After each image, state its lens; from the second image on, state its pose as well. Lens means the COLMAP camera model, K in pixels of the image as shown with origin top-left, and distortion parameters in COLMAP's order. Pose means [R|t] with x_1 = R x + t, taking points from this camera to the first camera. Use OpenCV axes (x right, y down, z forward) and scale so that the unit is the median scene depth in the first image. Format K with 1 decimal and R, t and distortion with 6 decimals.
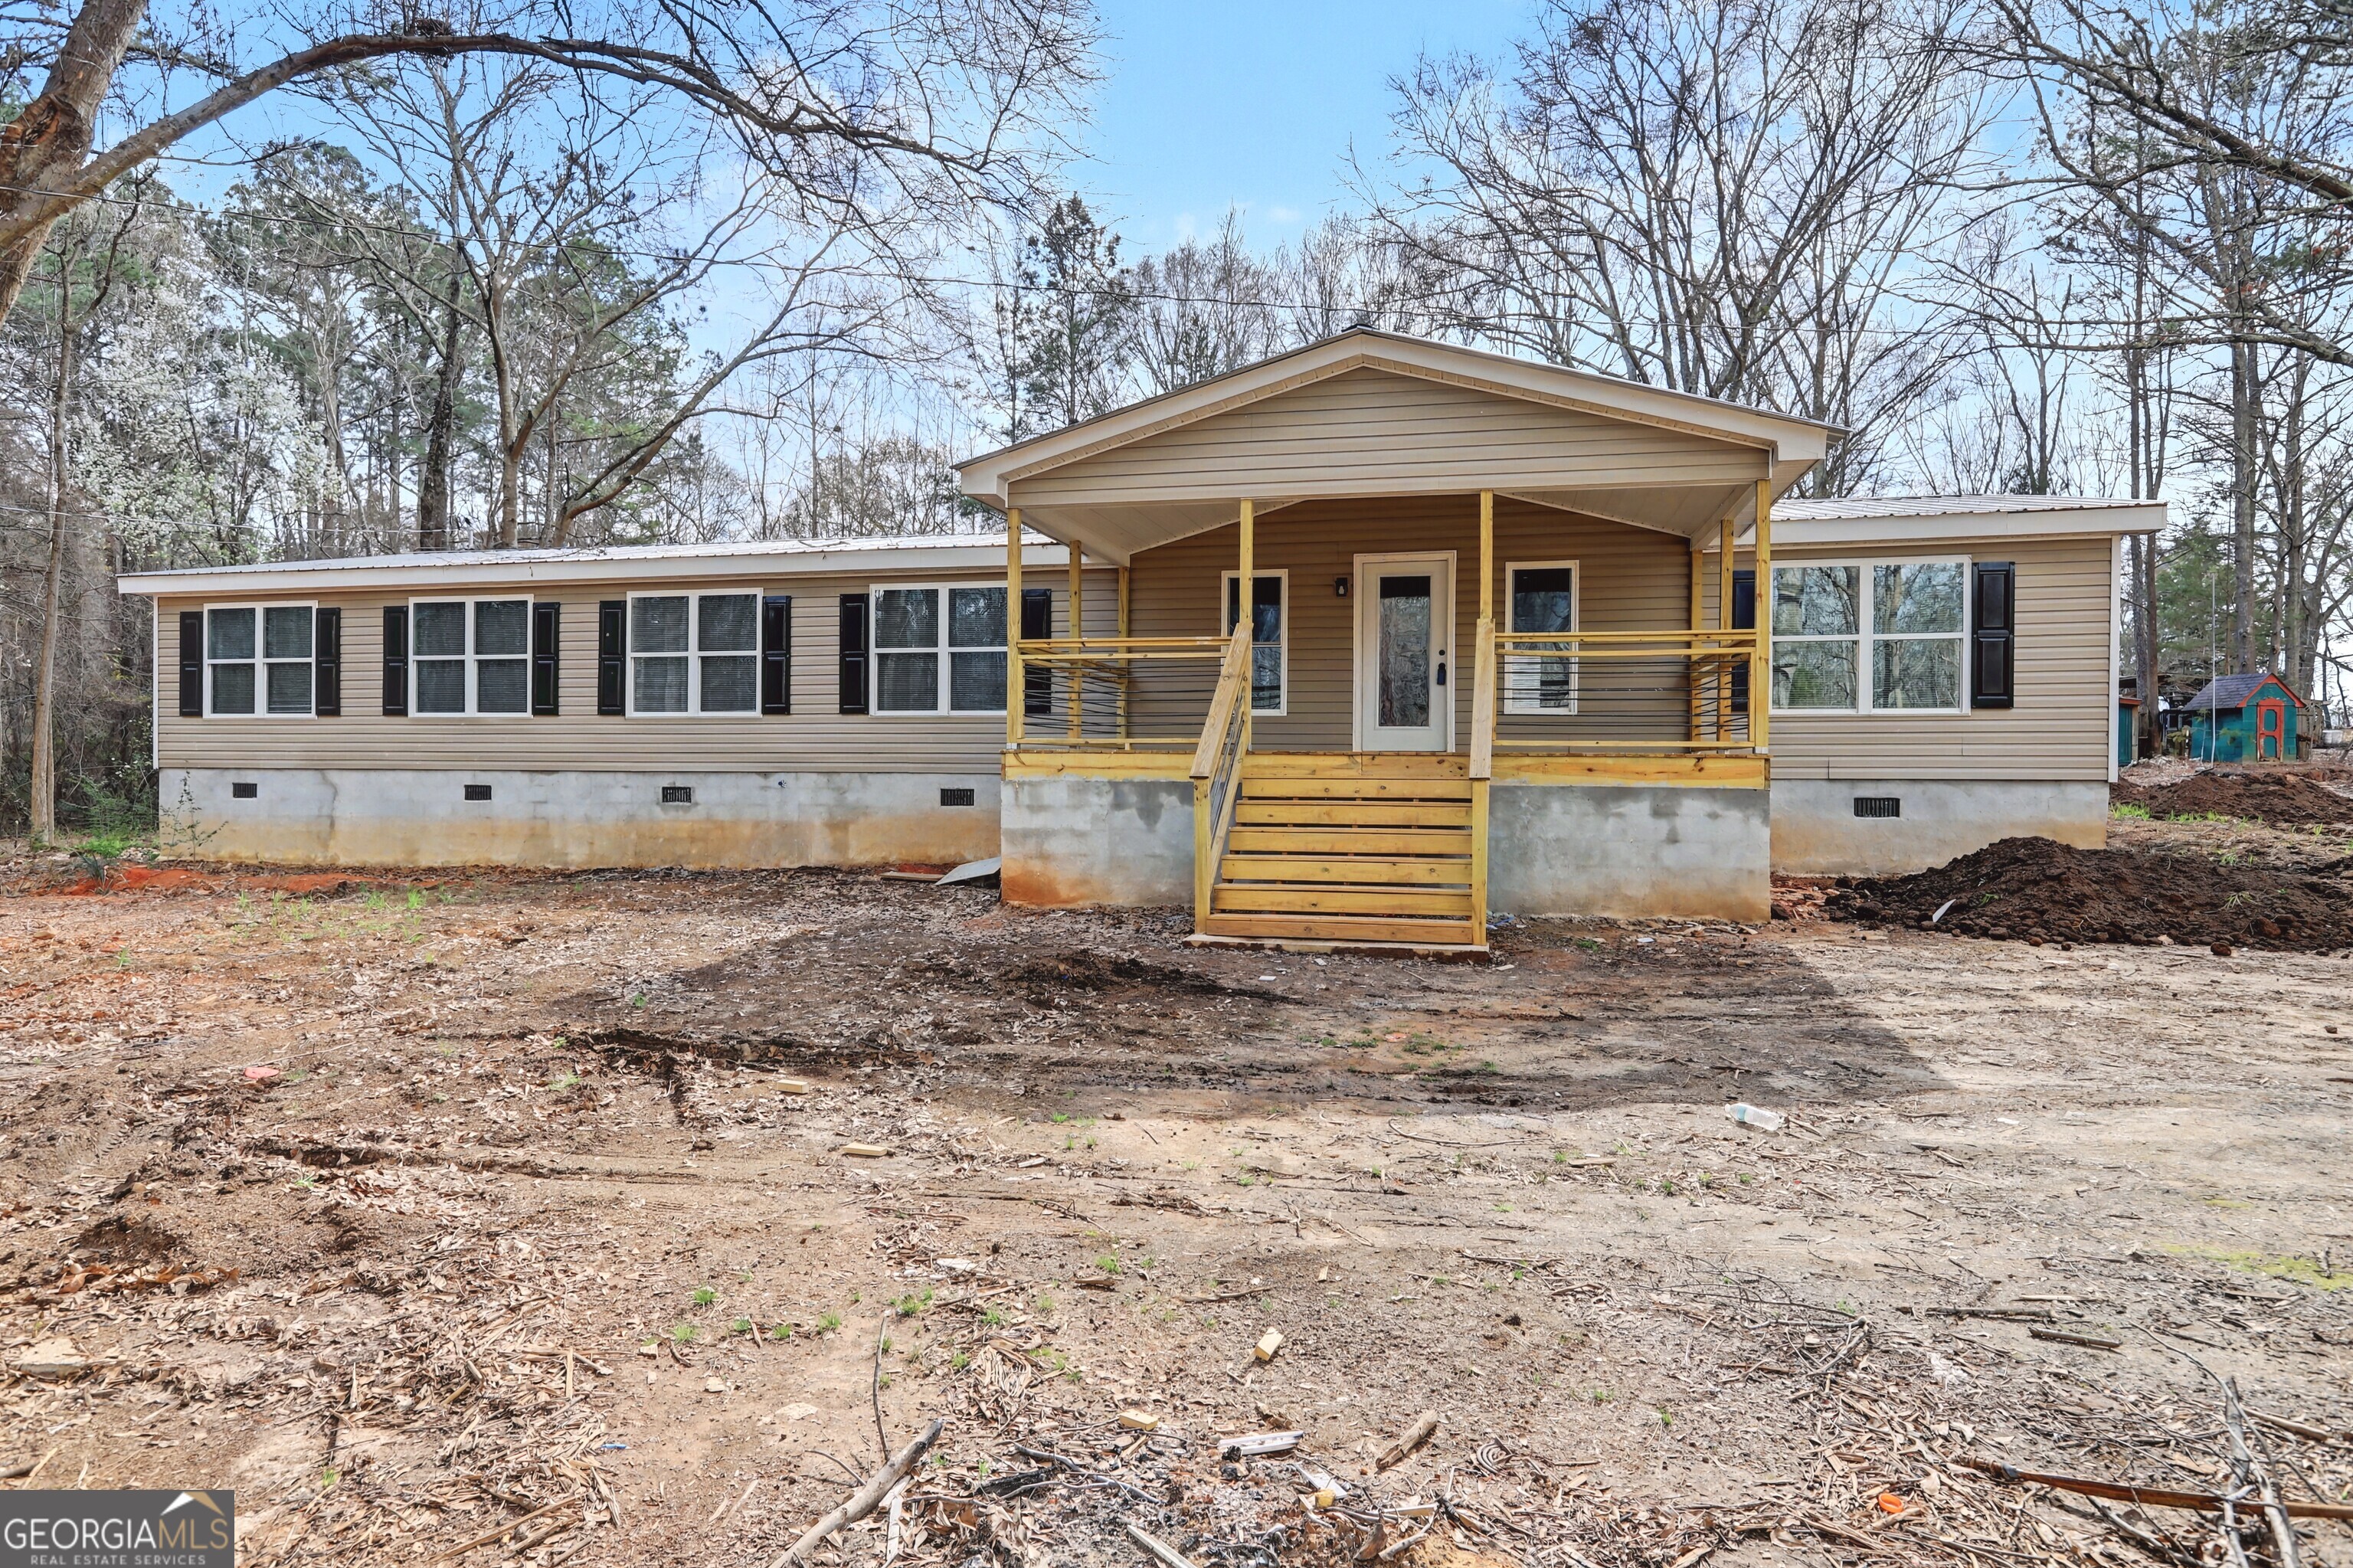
lens RADIAL K [[1362.0, 0, 1176.4], [0, 1362.0, 778.6], [0, 0, 1]] dist [-0.019581, 0.001141]
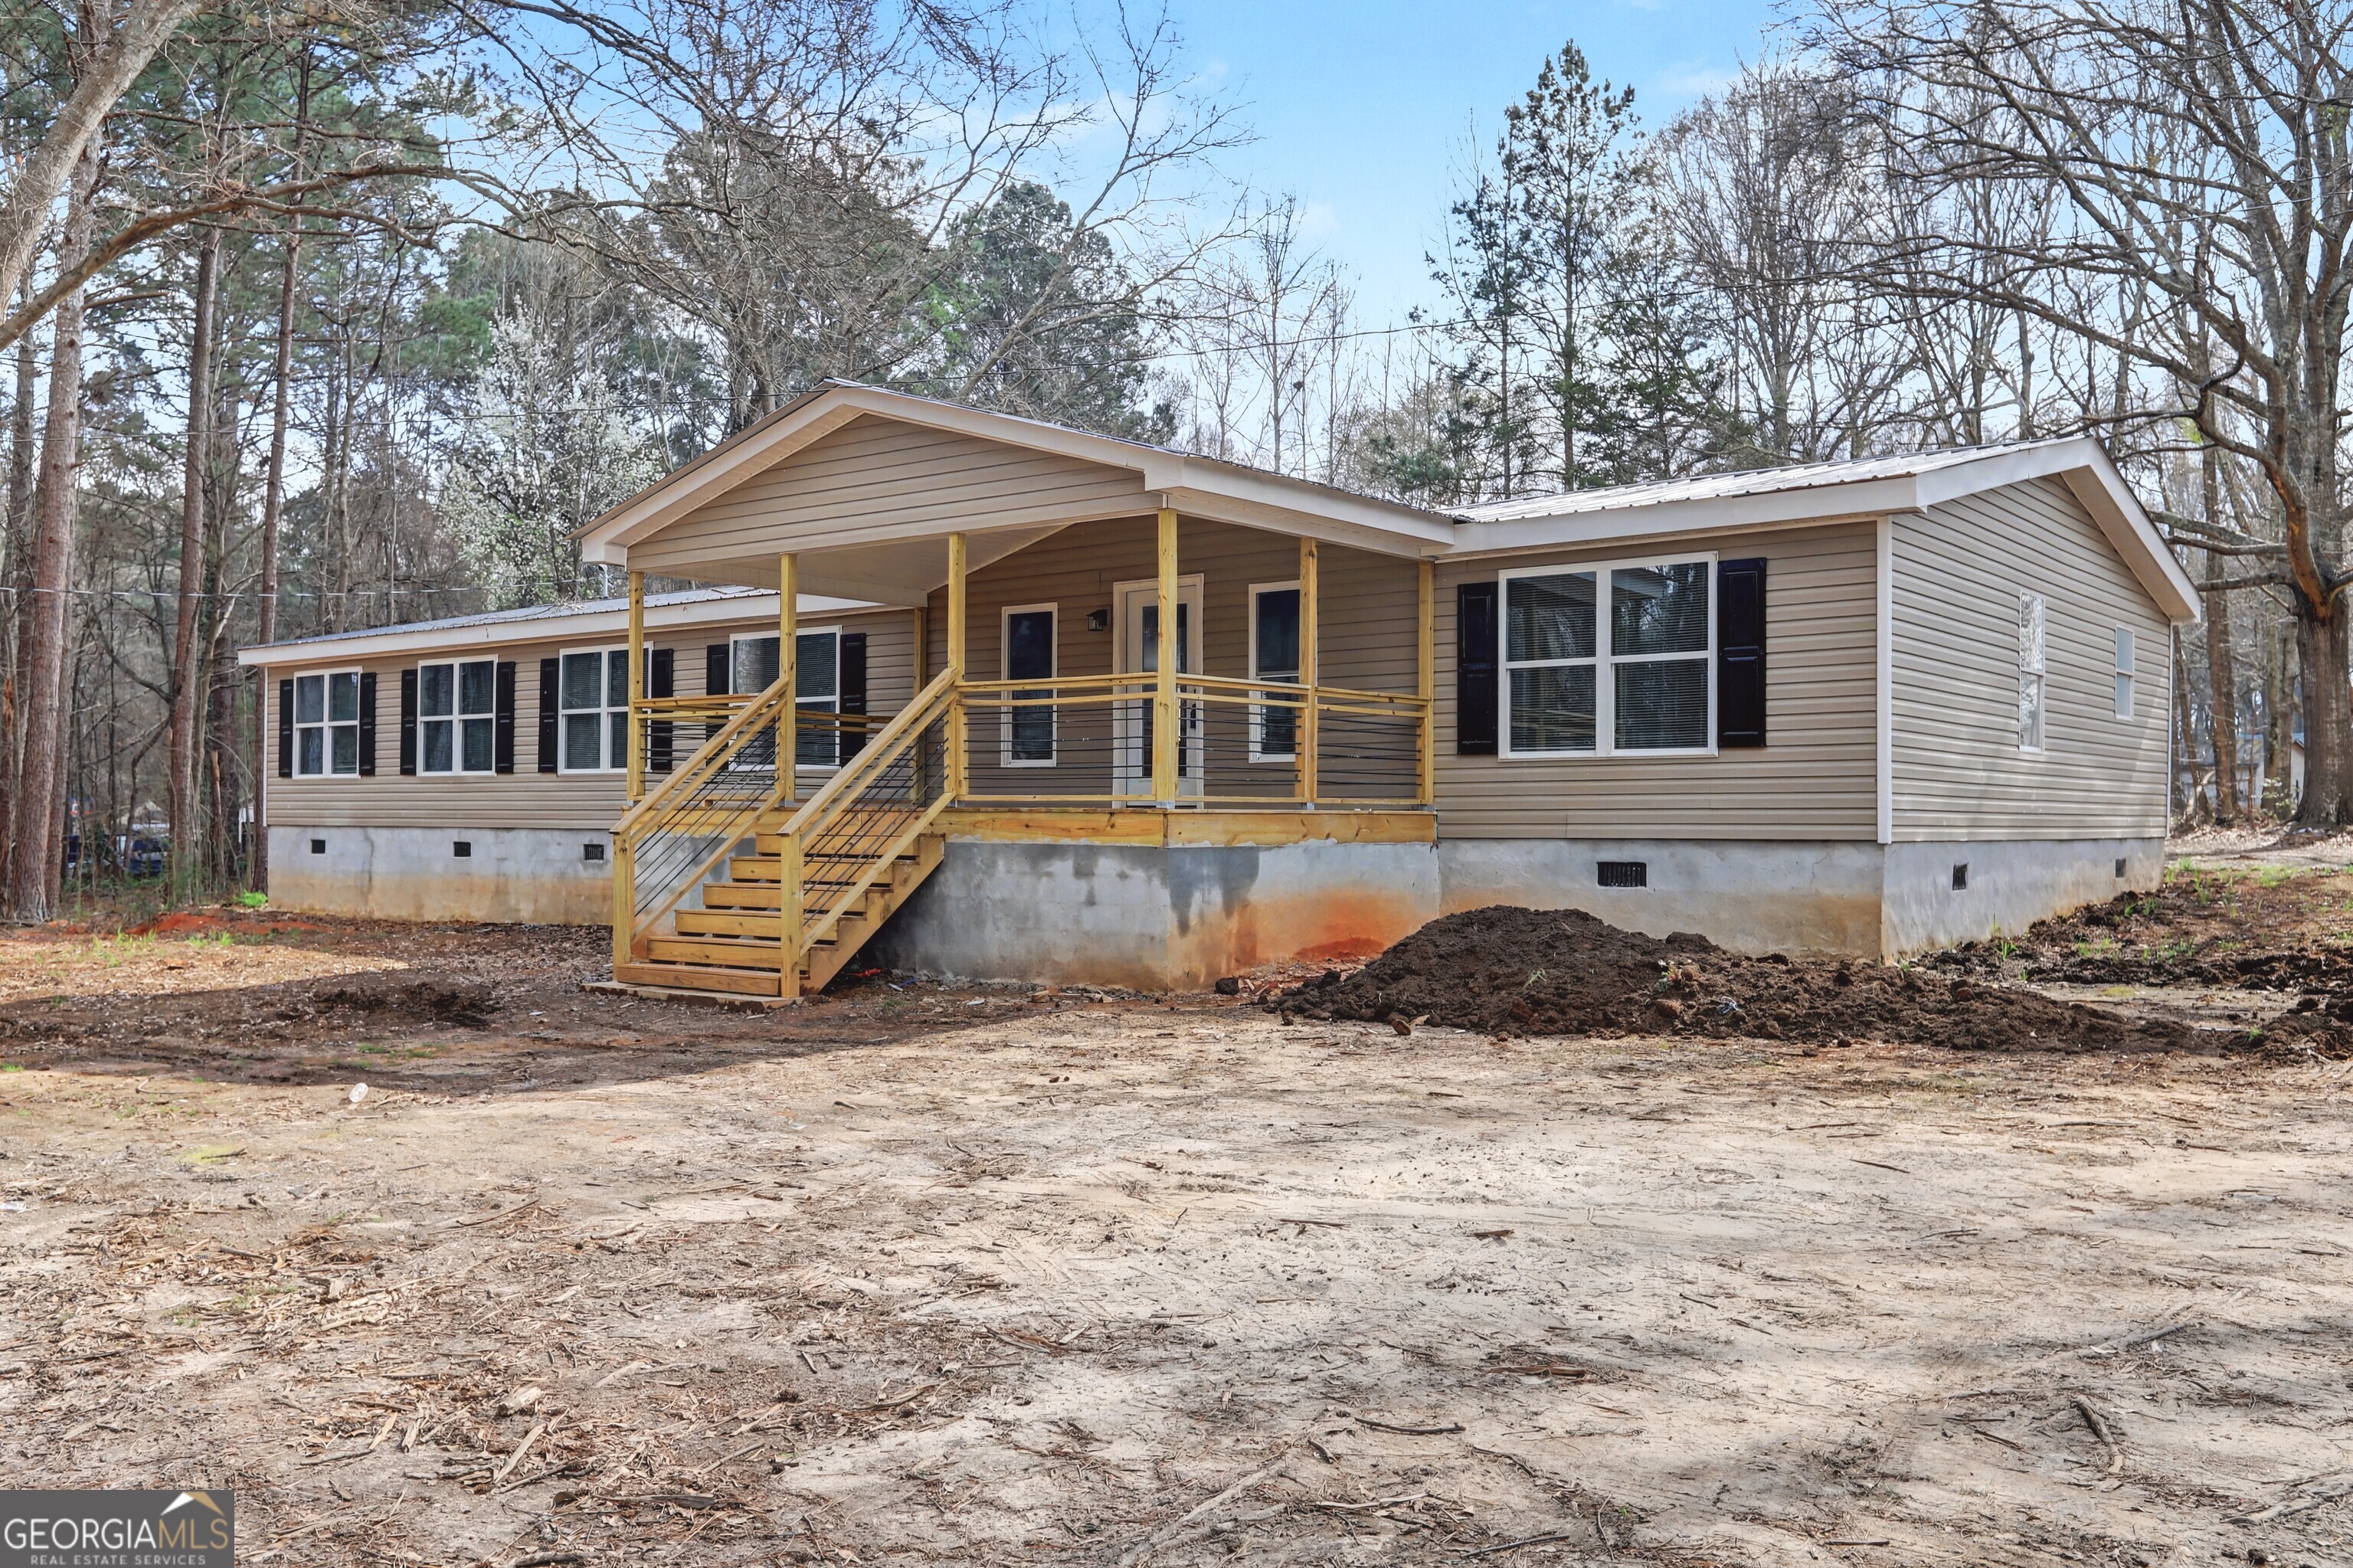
lens RADIAL K [[1964.9, 0, 1177.0], [0, 1964.9, 786.3], [0, 0, 1]] dist [-0.005412, -0.004006]
pose [[0.905777, -0.008290, -0.423673, 0.707438], [-0.004297, 0.999578, -0.028746, 0.003496], [0.423732, 0.027858, 0.905359, -0.135302]]
